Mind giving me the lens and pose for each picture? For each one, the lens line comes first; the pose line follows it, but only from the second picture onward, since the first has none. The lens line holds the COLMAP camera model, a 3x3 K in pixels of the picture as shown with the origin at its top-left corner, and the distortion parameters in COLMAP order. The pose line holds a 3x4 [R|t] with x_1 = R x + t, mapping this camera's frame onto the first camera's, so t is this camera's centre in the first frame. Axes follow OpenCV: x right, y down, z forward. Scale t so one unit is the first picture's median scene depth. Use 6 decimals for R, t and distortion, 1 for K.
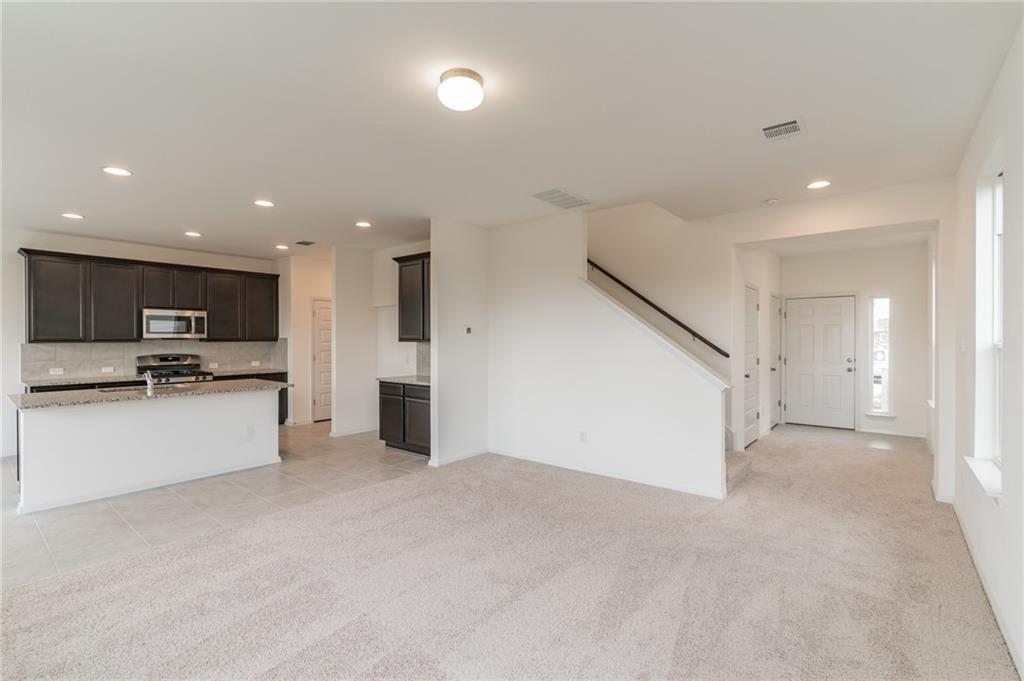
lens RADIAL K [[478.5, 0, 510.8], [0, 478.5, 345.1], [0, 0, 1]] dist [-0.000760, 0.000314]
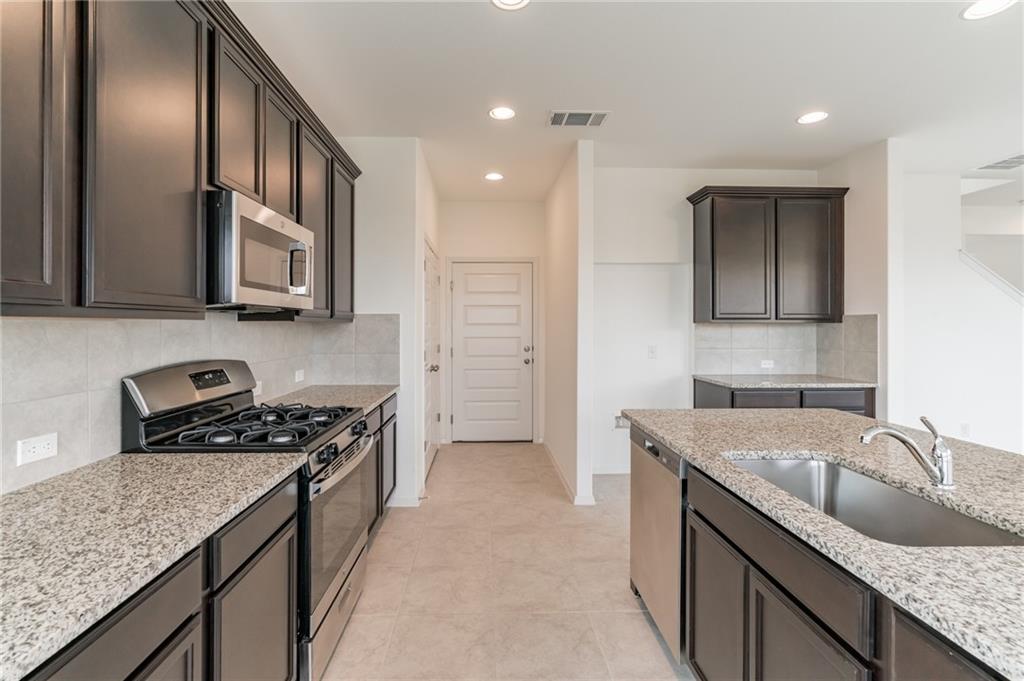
lens RADIAL K [[479.0, 0, 508.1], [0, 479.0, 326.9], [0, 0, 1]] dist [-0.000811, 0.000100]
pose [[0.750332, 0.001141, 0.661061, -0.838371], [0.005343, 0.999955, -0.007791, 0.001167], [-0.661040, 0.009378, 0.750292, 0.716599]]
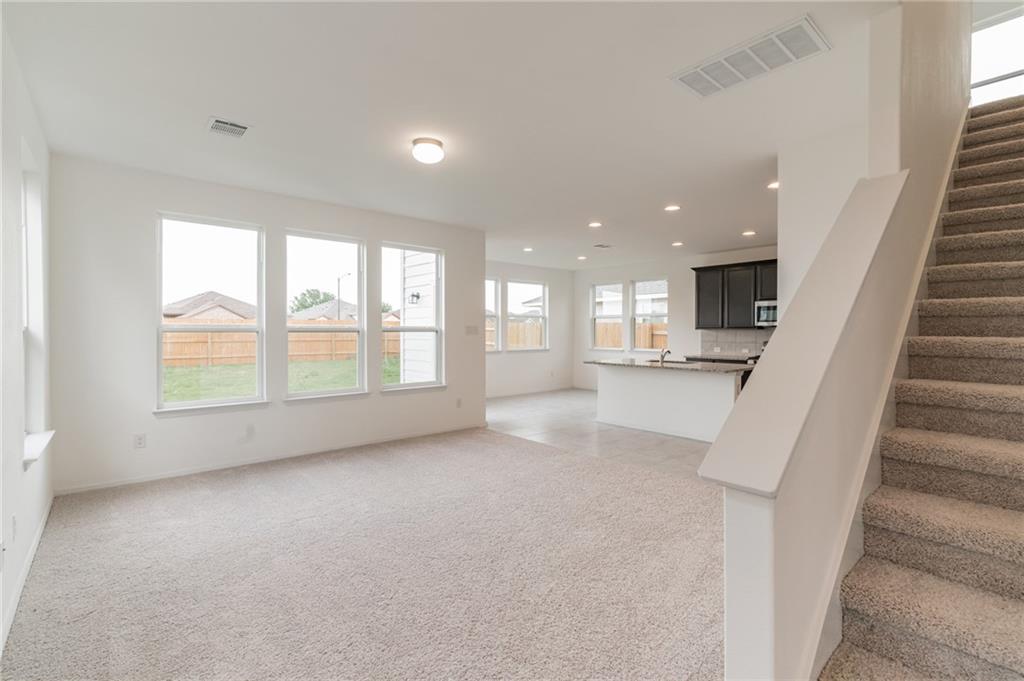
lens RADIAL K [[465.1, 0, 510.0], [0, 465.1, 335.1], [0, 0, 1]] dist [-0.000697, 0.001322]
pose [[-0.174289, 0.015677, -0.984570, 0.484574], [-0.008831, 0.999808, 0.017482, -0.006300], [0.984655, 0.011742, -0.174117, 0.607853]]
